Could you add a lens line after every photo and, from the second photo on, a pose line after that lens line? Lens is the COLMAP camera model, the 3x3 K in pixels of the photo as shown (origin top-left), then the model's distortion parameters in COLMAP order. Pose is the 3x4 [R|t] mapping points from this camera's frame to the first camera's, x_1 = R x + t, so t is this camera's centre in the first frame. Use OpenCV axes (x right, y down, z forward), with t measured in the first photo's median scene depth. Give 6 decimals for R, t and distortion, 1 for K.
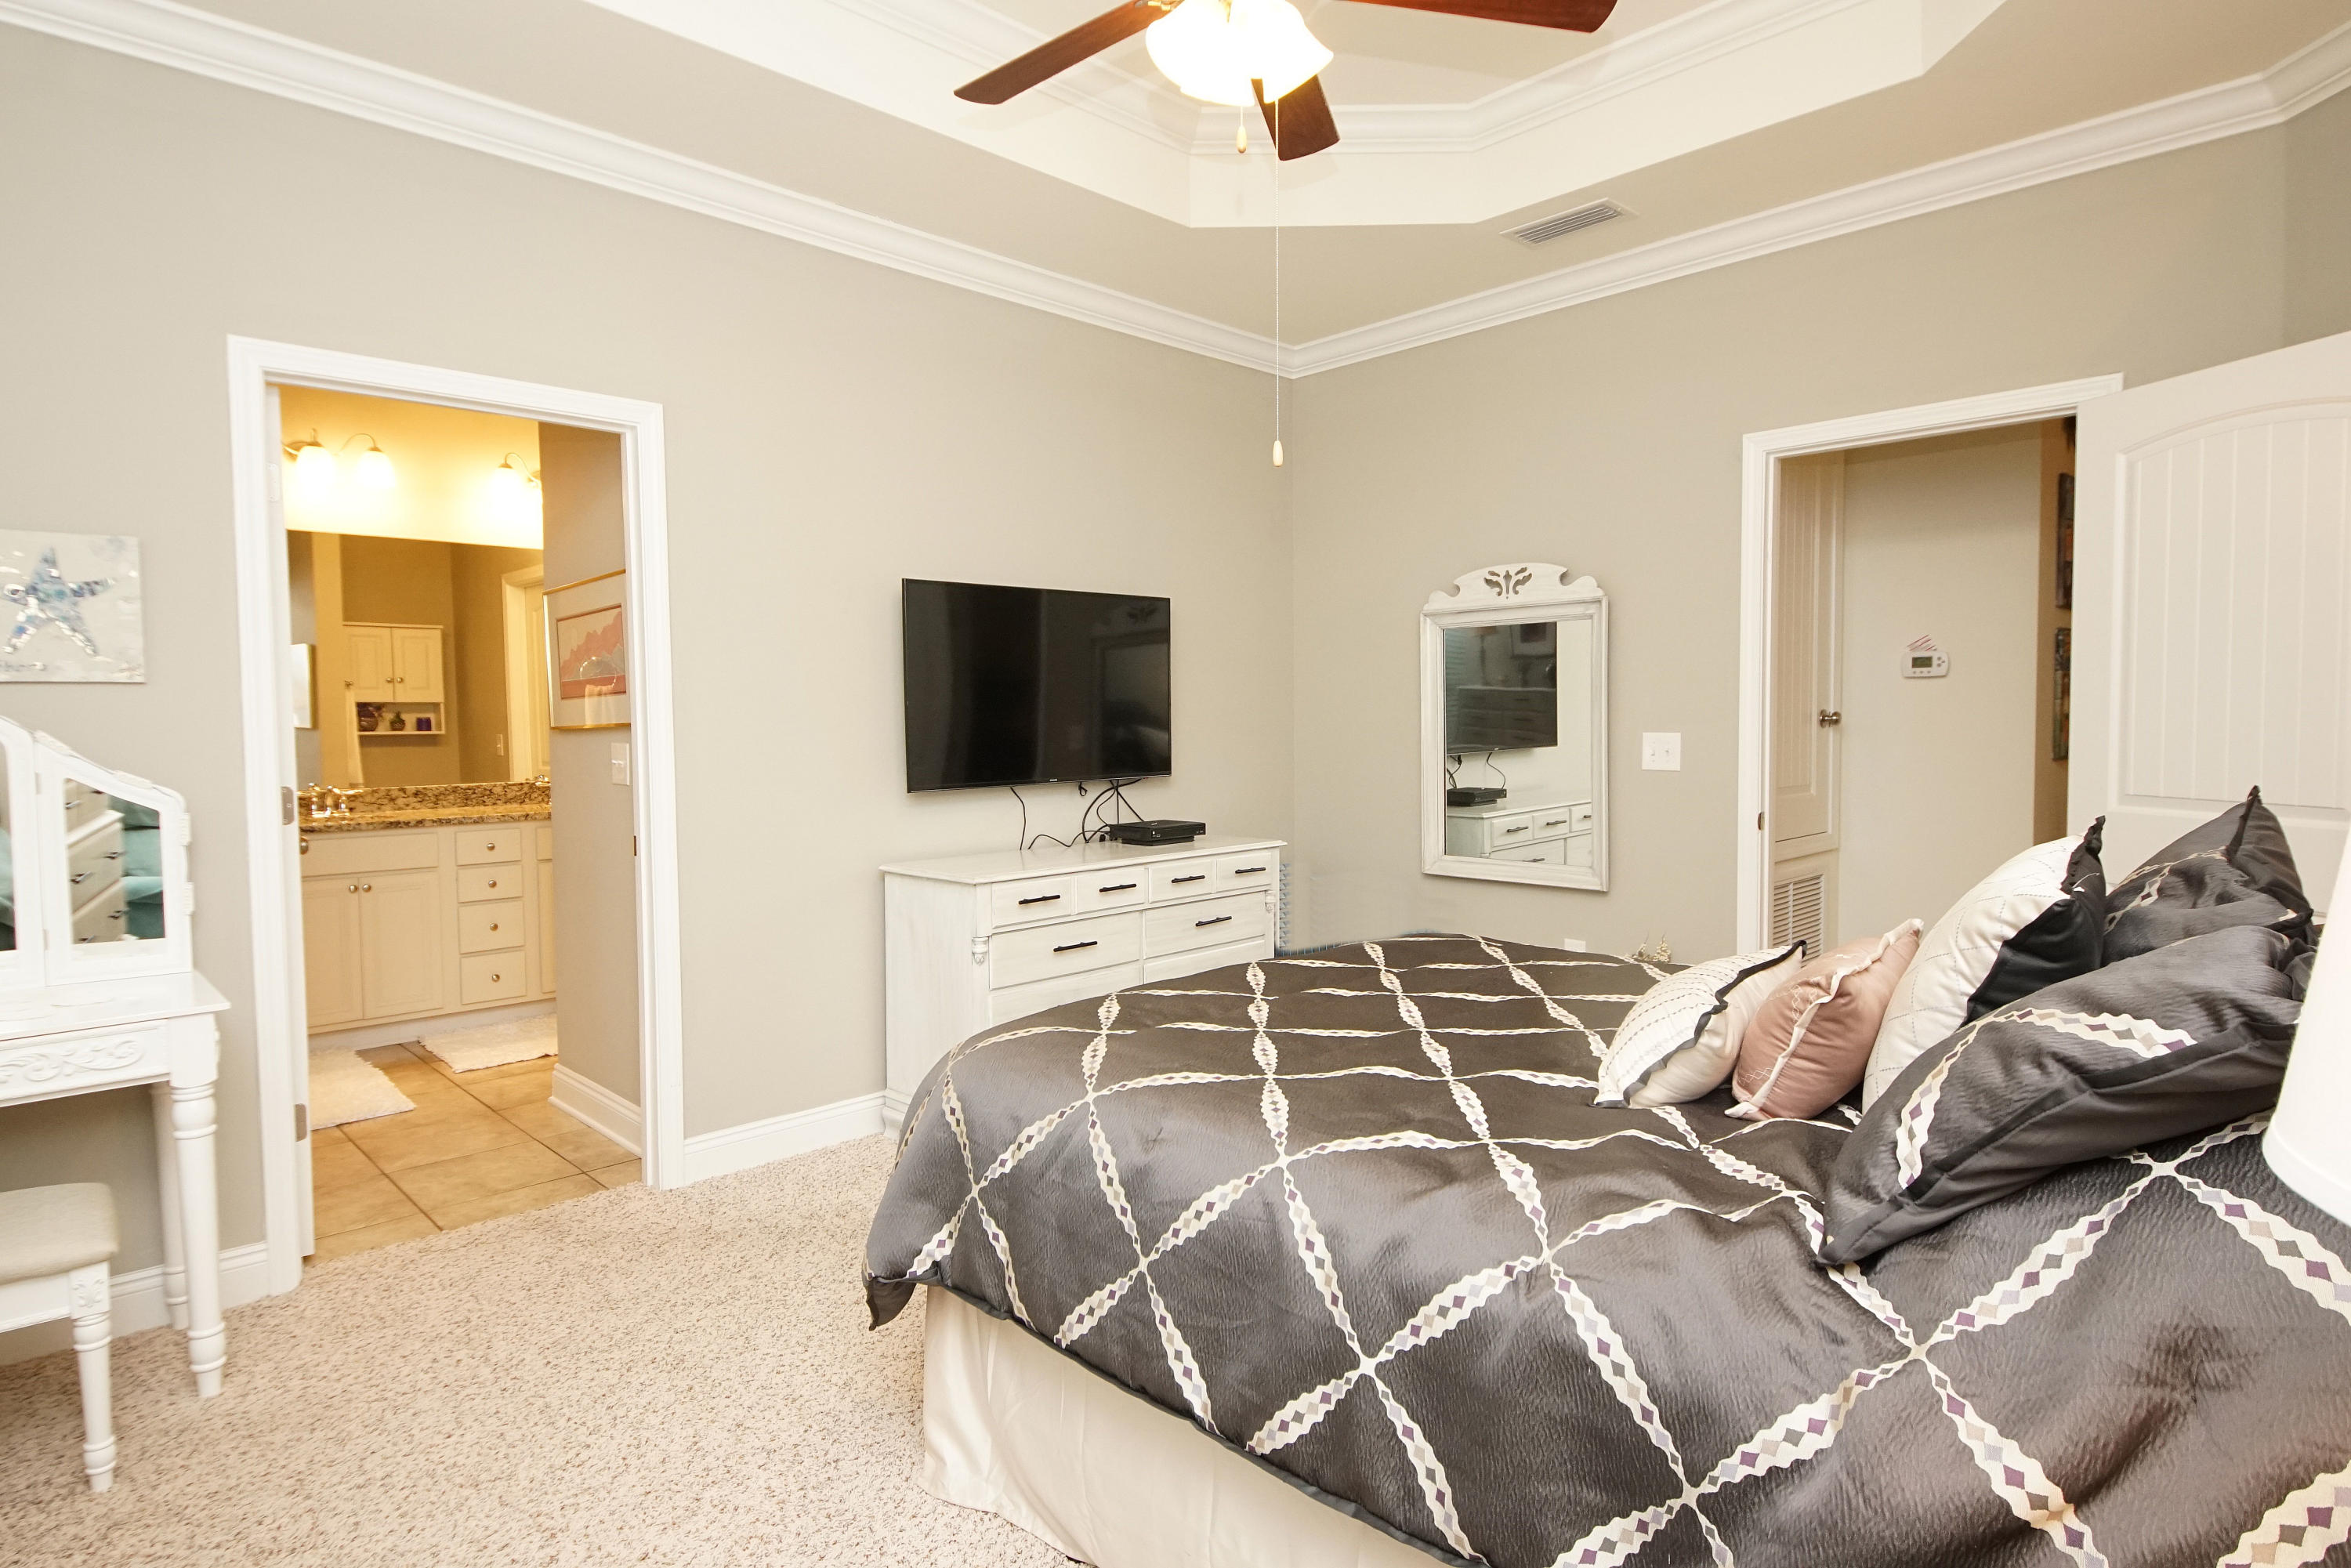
lens RADIAL K [[1258.3, 0, 1176.2], [0, 1258.3, 779.9], [0, 0, 1]] dist [0.032992, -0.031712]
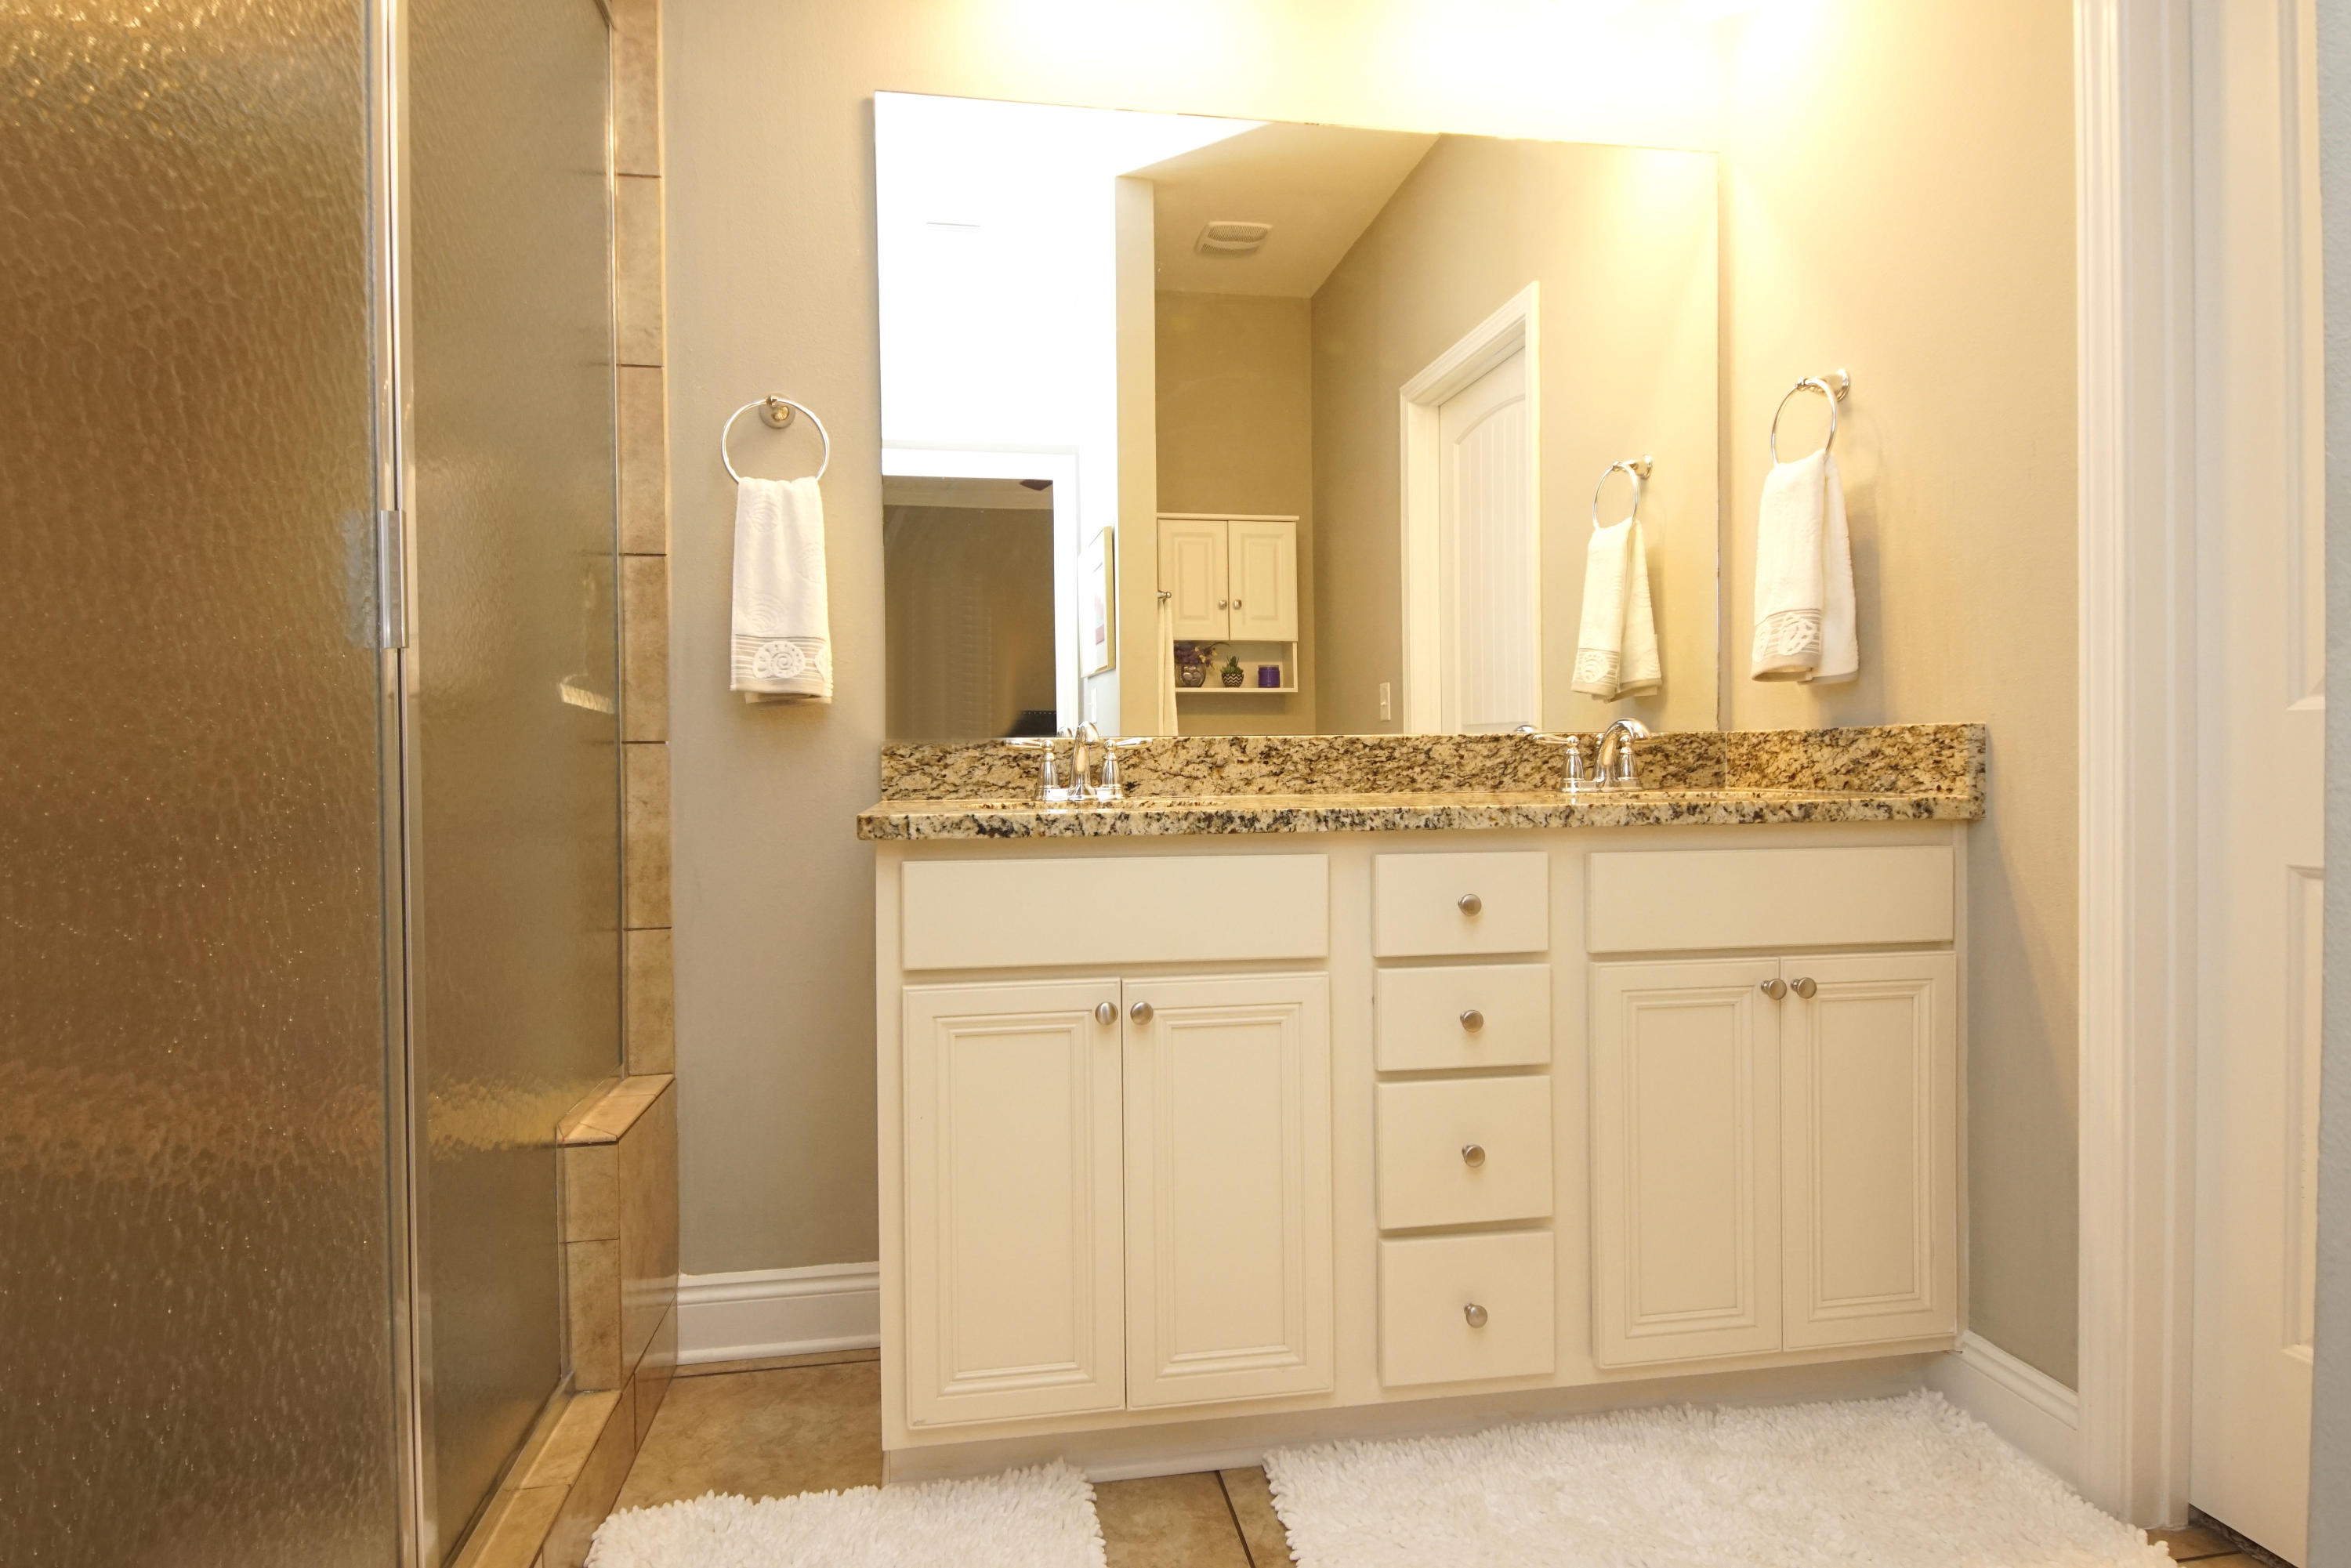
lens RADIAL K [[1258.3, 0, 1159.5], [0, 1258.3, 770.4], [0, 0, 1]] dist [0.032992, -0.031712]
pose [[0.821115, 0.003538, -0.570752, -0.297994], [-0.025782, 0.999190, -0.030899, 0.021252], [0.570181, 0.040087, 0.820541, 0.487244]]
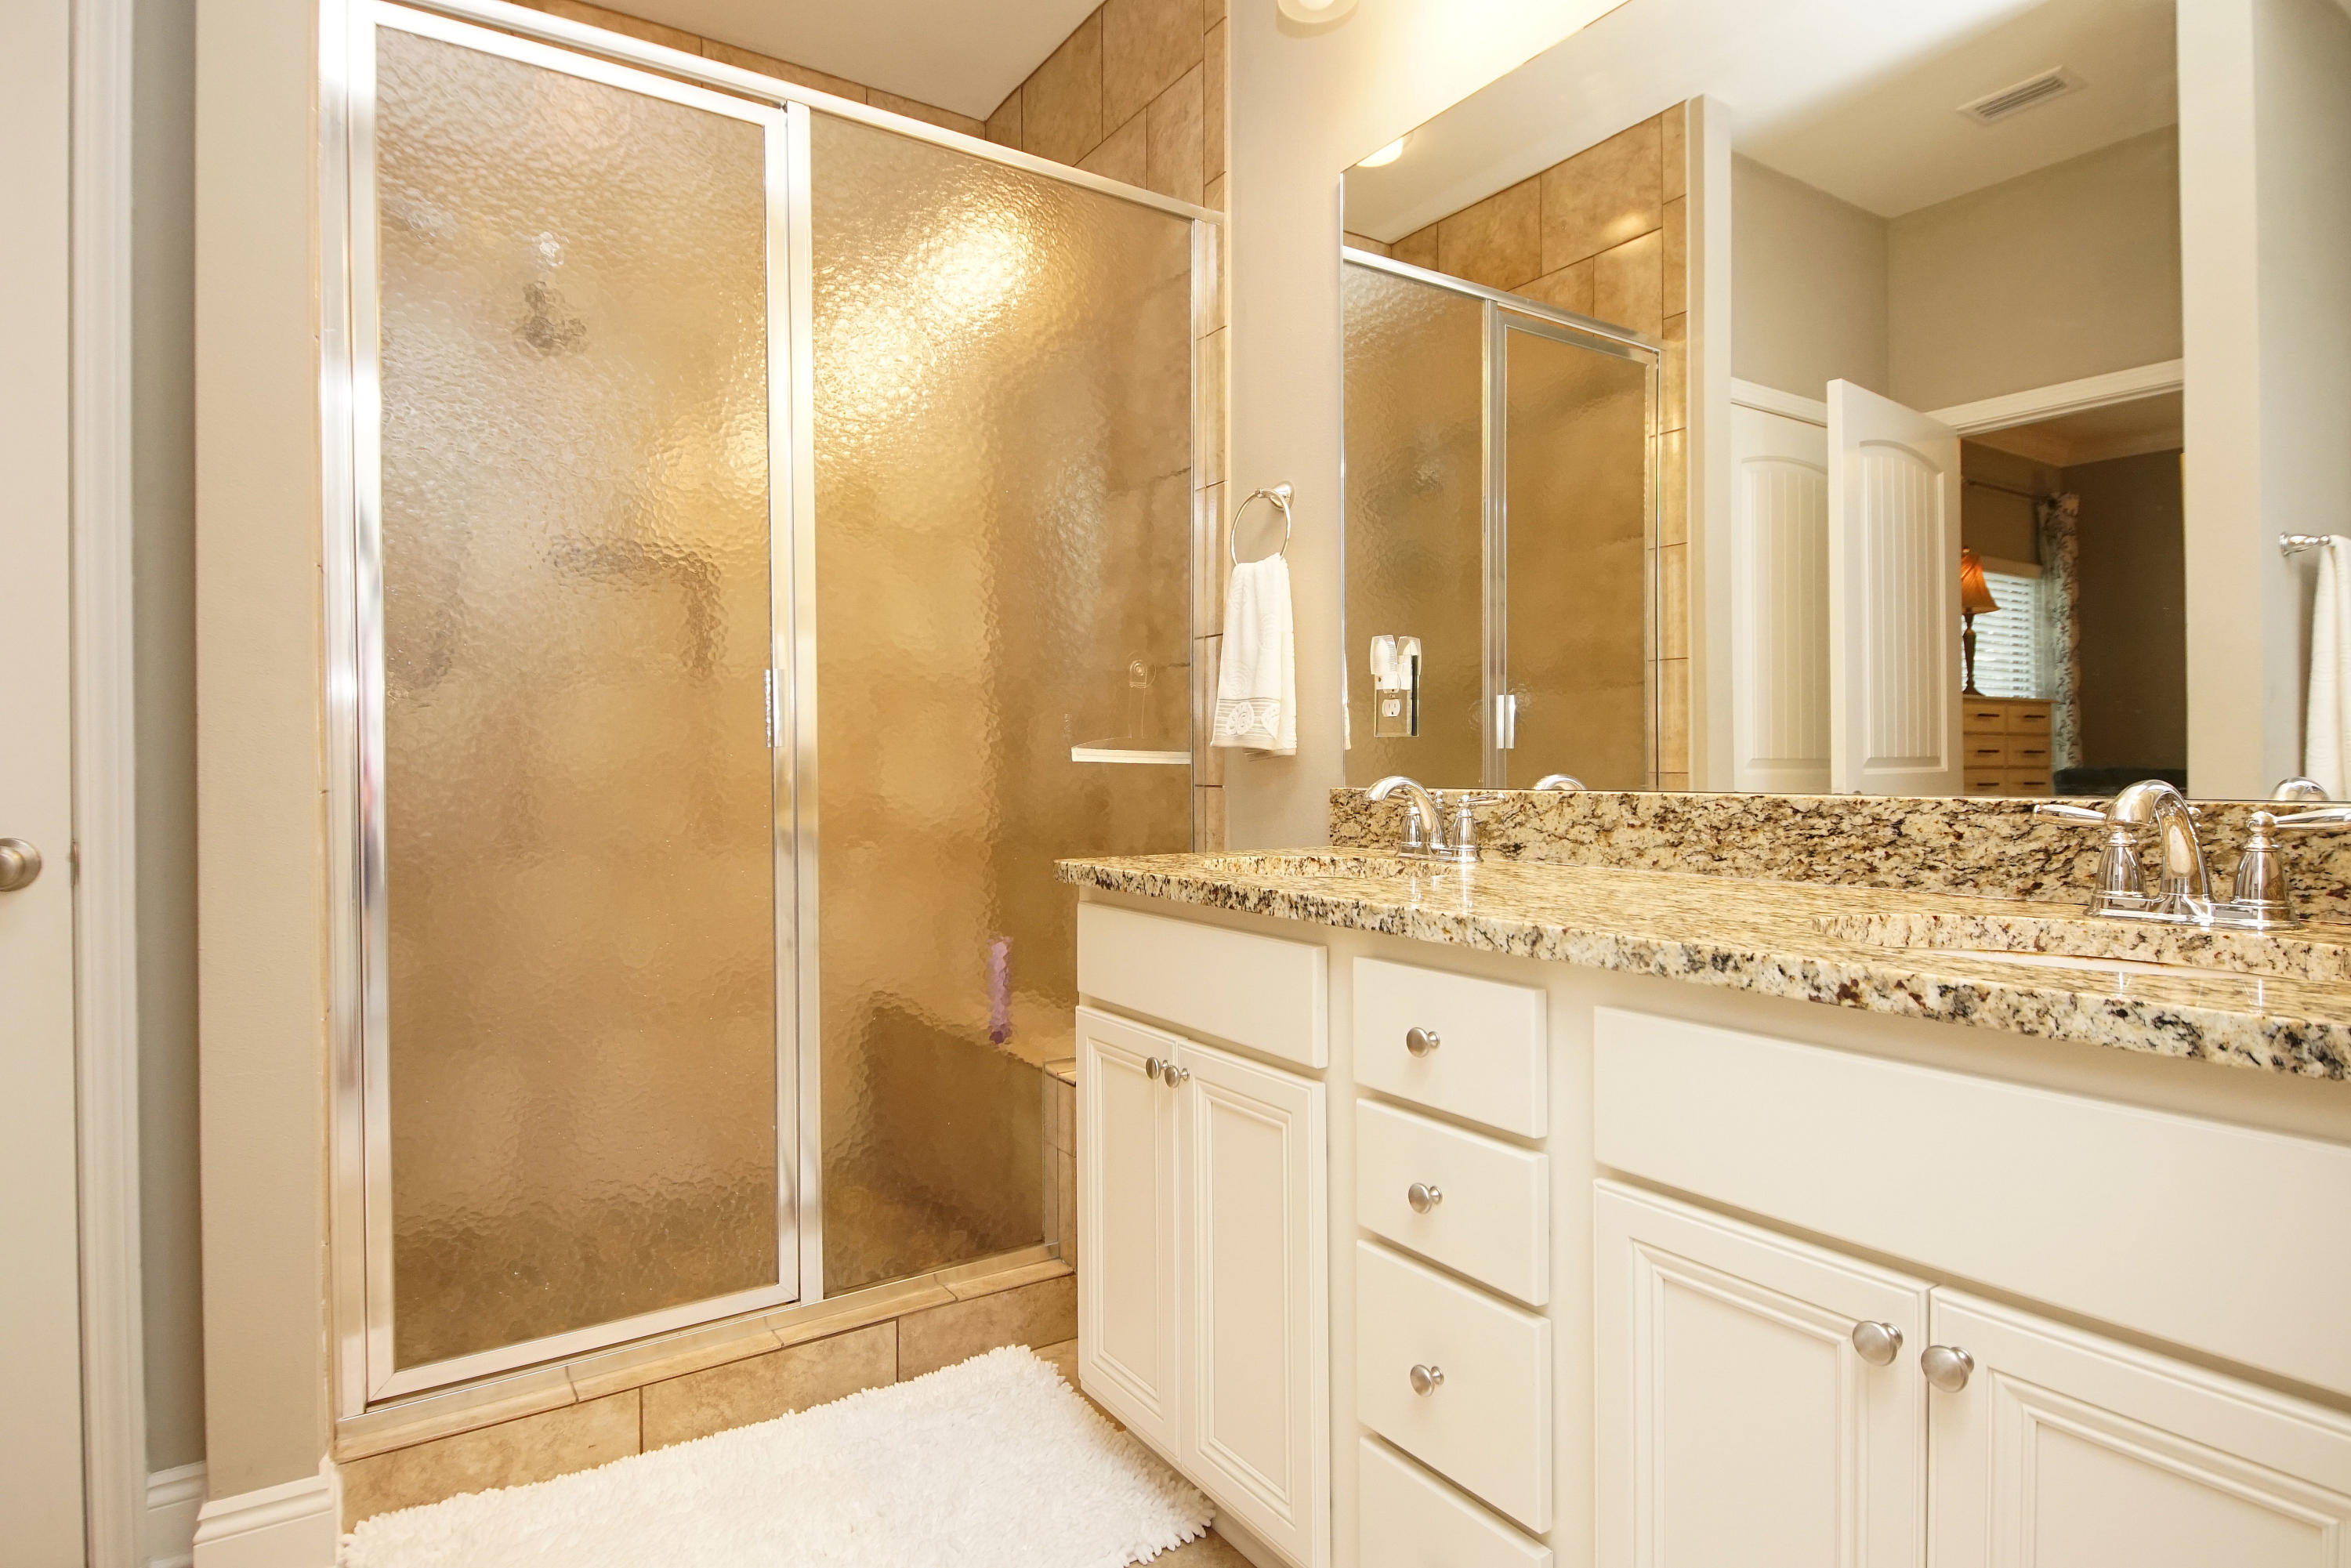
lens RADIAL K [[1258.3, 0, 1164.7], [0, 1258.3, 781.0], [0, 0, 1]] dist [0.032992, -0.031712]
pose [[-0.190595, 0.018879, -0.981487, -0.211953], [-0.048218, 0.998428, 0.028568, -0.000475], [0.980484, 0.052770, -0.189385, 0.695455]]
